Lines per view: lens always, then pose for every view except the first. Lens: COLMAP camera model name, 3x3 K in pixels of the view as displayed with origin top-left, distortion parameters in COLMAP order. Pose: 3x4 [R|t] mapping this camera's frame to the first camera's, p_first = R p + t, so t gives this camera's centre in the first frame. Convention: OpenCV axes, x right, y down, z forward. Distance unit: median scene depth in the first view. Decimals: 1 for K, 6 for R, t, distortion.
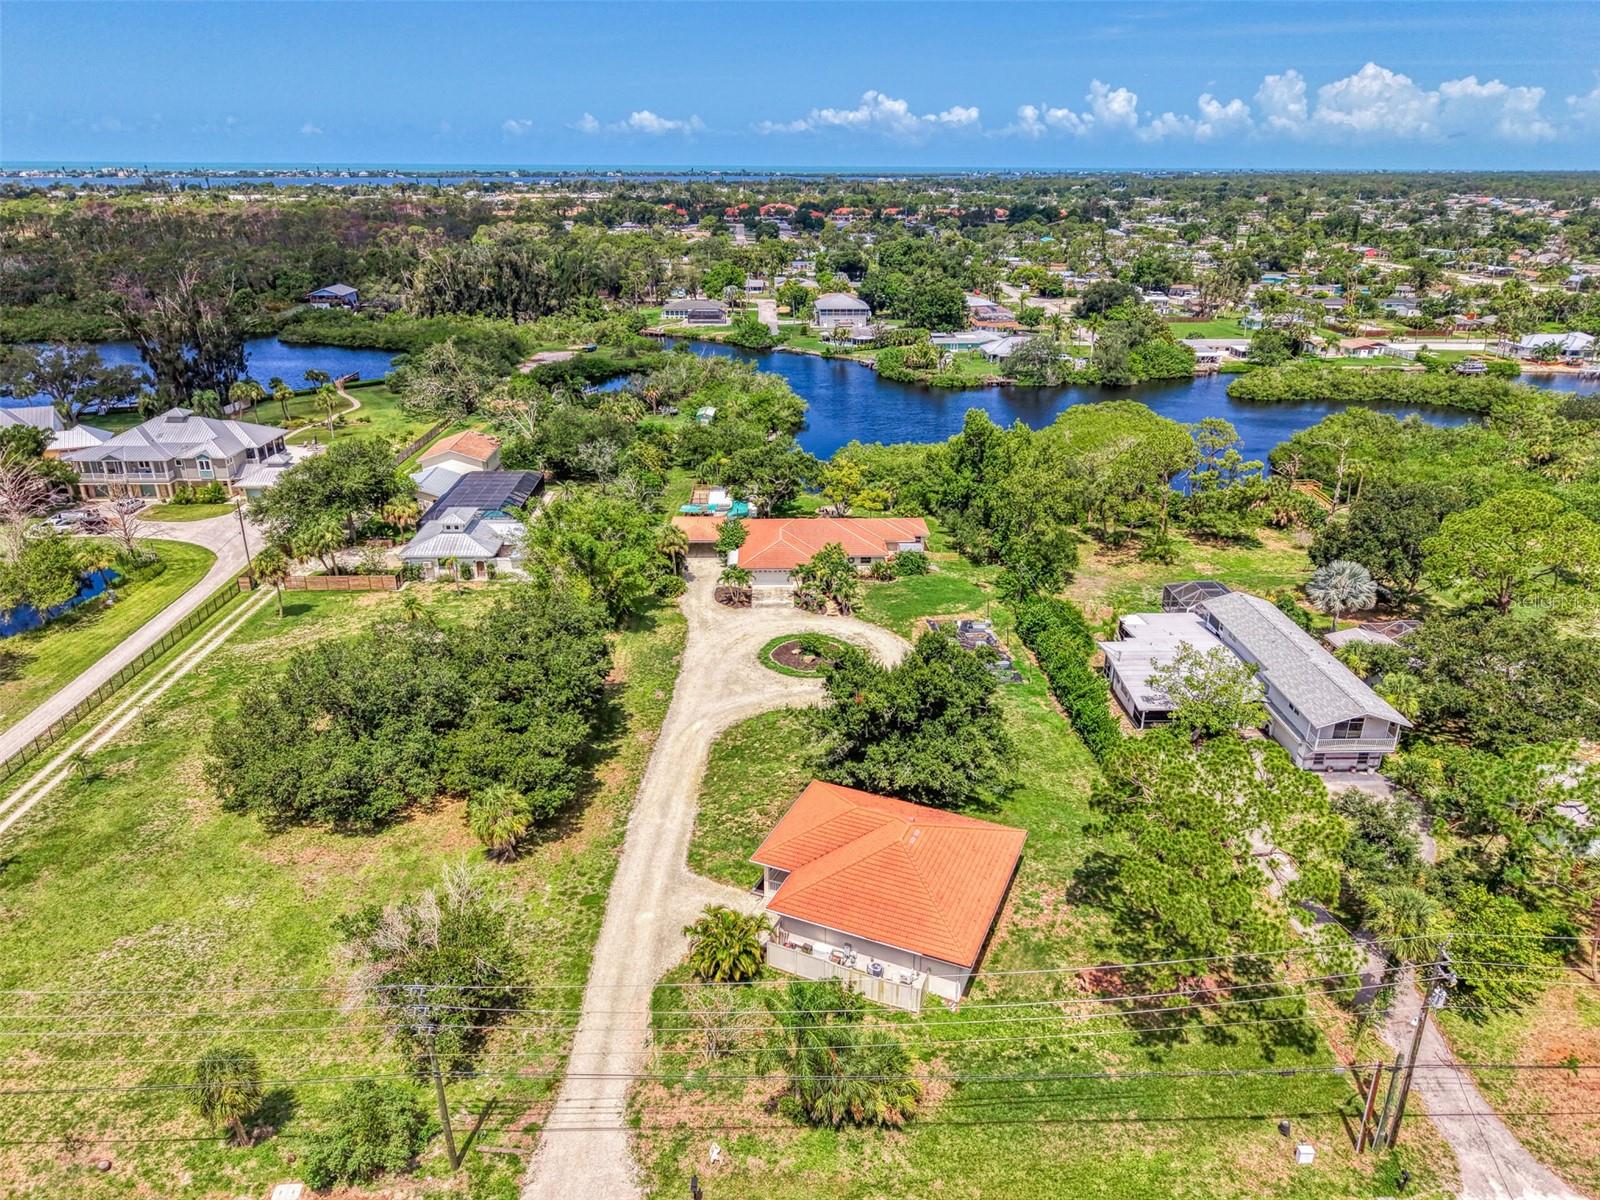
lens RADIAL K [[1089.2, 0, 801.0], [0, 1089.2, 571.9], [0, 0, 1]] dist [0.001934, 0.001592]
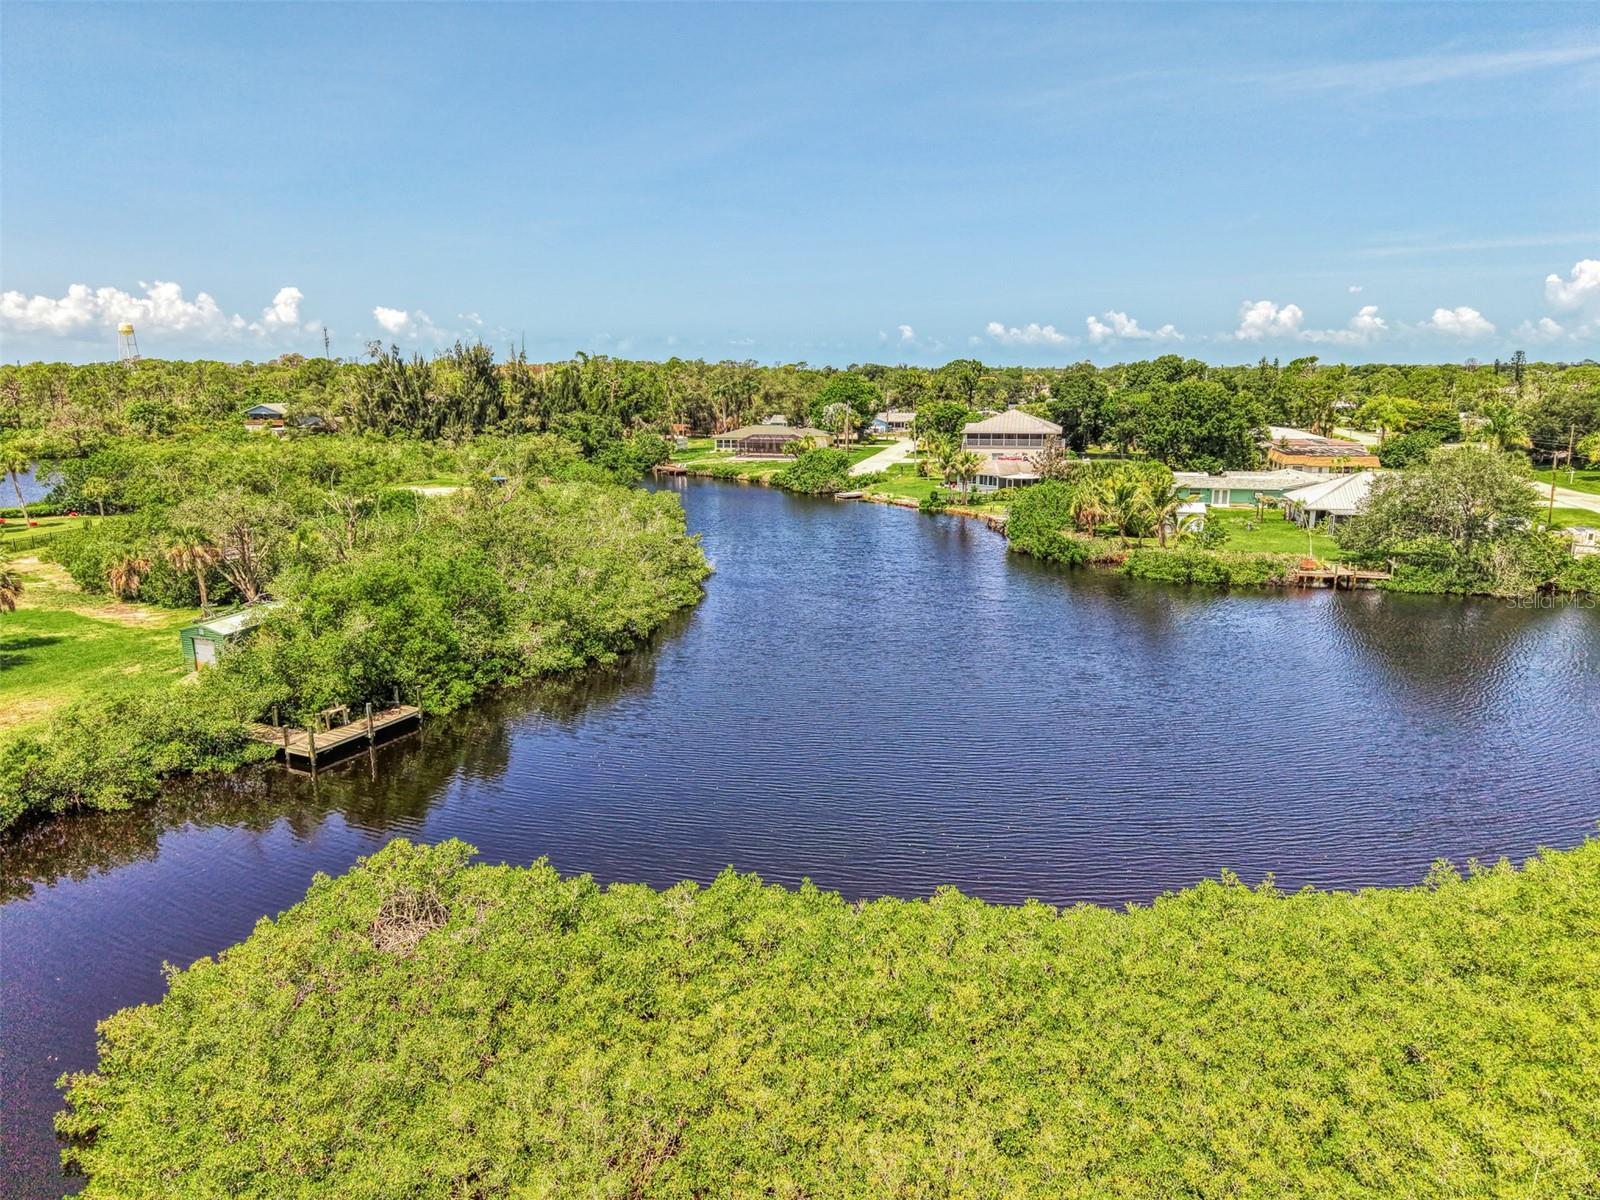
lens RADIAL K [[1059.1, 0, 800.0], [0, 1059.1, 600.0], [0, 0, 1]] dist [0.004903, -0.002370]
pose [[0.958906, 0.053919, -0.278554, 0.218902], [-0.094694, 0.986301, -0.135065, -0.202946], [0.267456, 0.155893, 0.950876, 1.223986]]
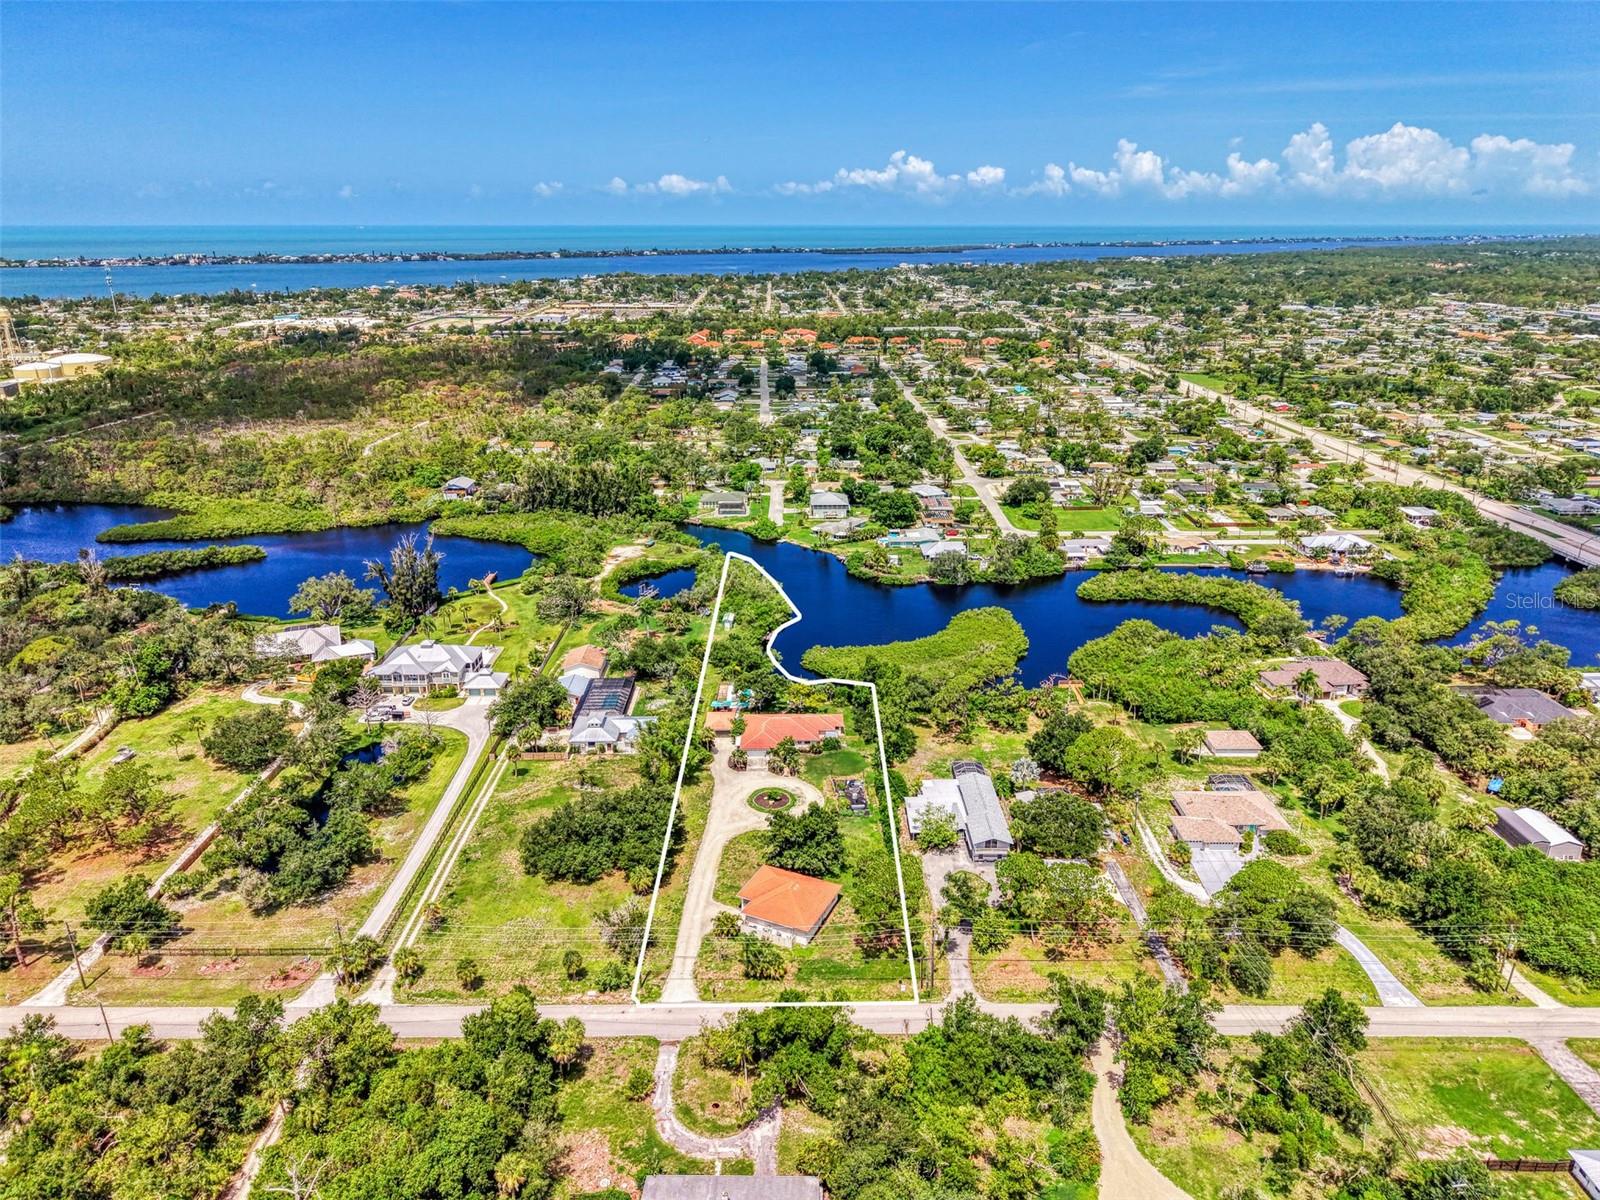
lens RADIAL K [[1077.6, 0, 800.0], [0, 1077.6, 600.0], [0, 0, 1]] dist [0.059542, -0.076159]
pose [[0.999571, 0.002489, -0.029185, 0.101648], [-0.003134, 0.999751, -0.022075, -0.220700], [0.029123, 0.022157, 0.999330, -0.913498]]
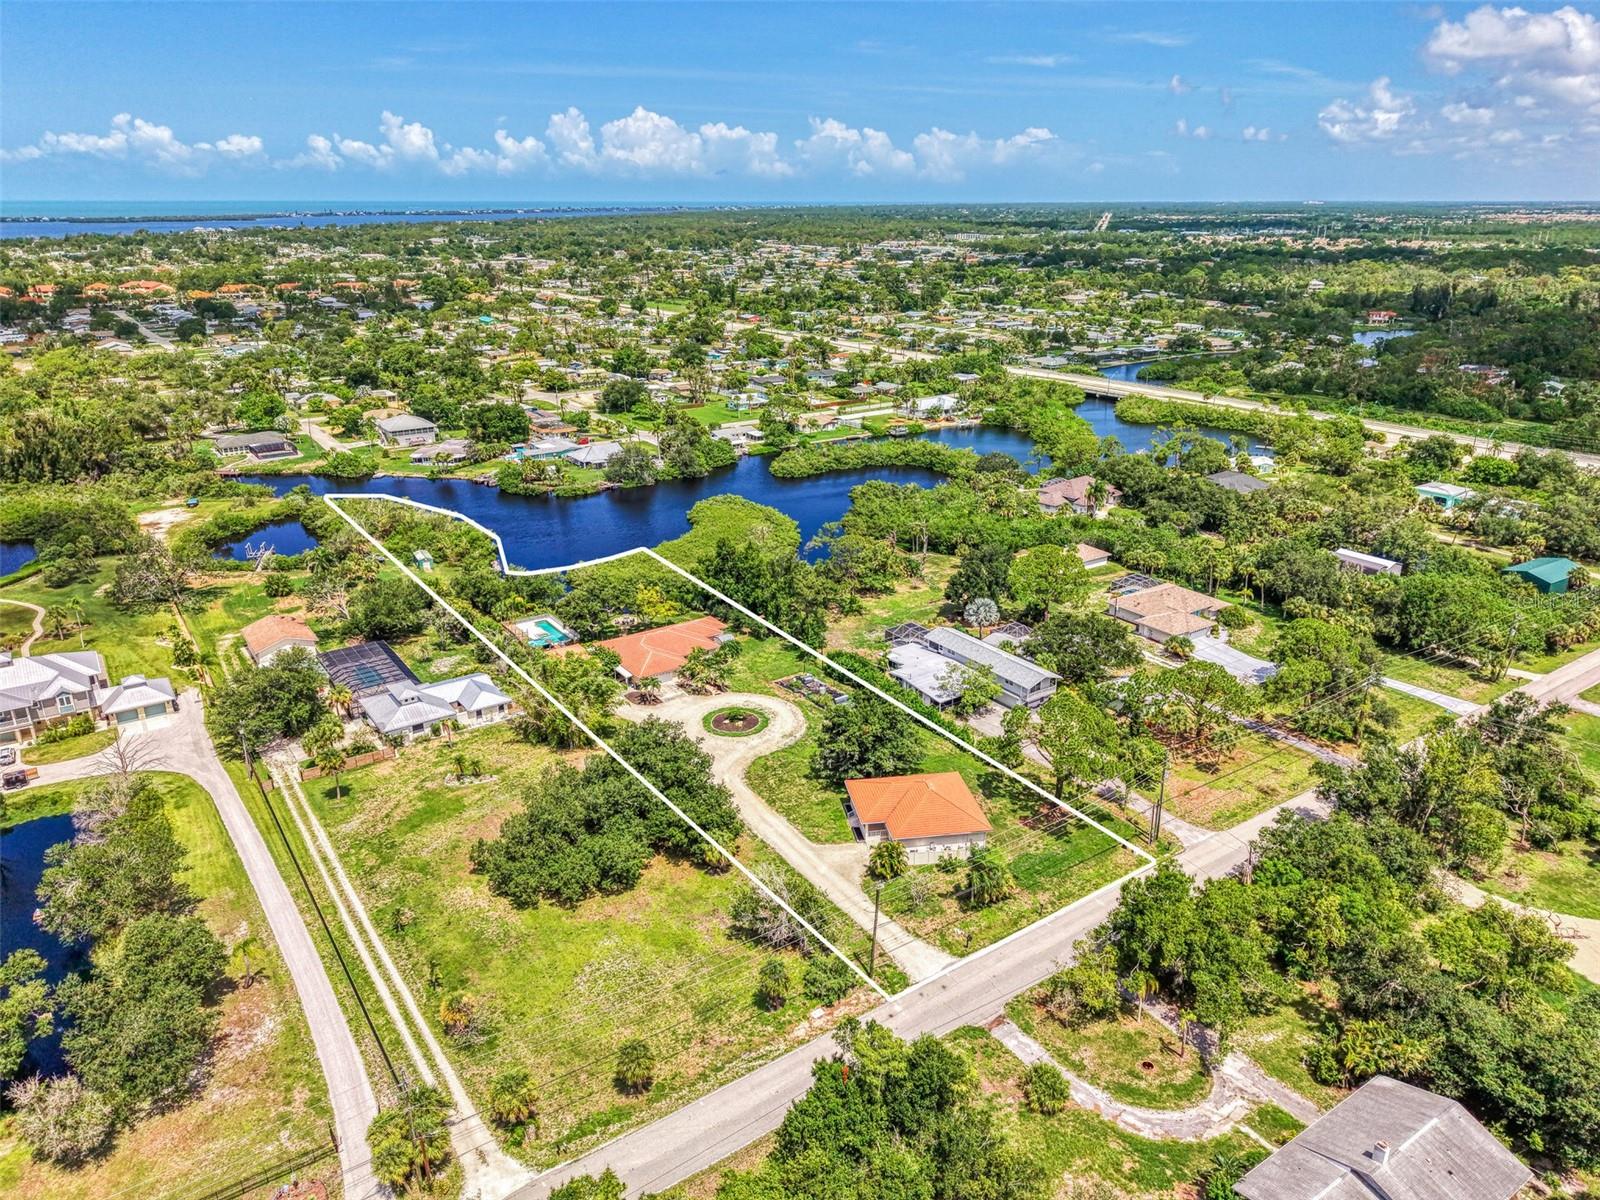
lens RADIAL K [[1077.6, 0, 800.0], [0, 1077.6, 600.0], [0, 0, 1]] dist [0.059542, -0.076159]
pose [[0.837065, -0.193306, 0.511816, -0.564858], [0.194707, 0.979508, 0.051507, -0.131028], [-0.511284, 0.056540, 0.857550, -0.324936]]
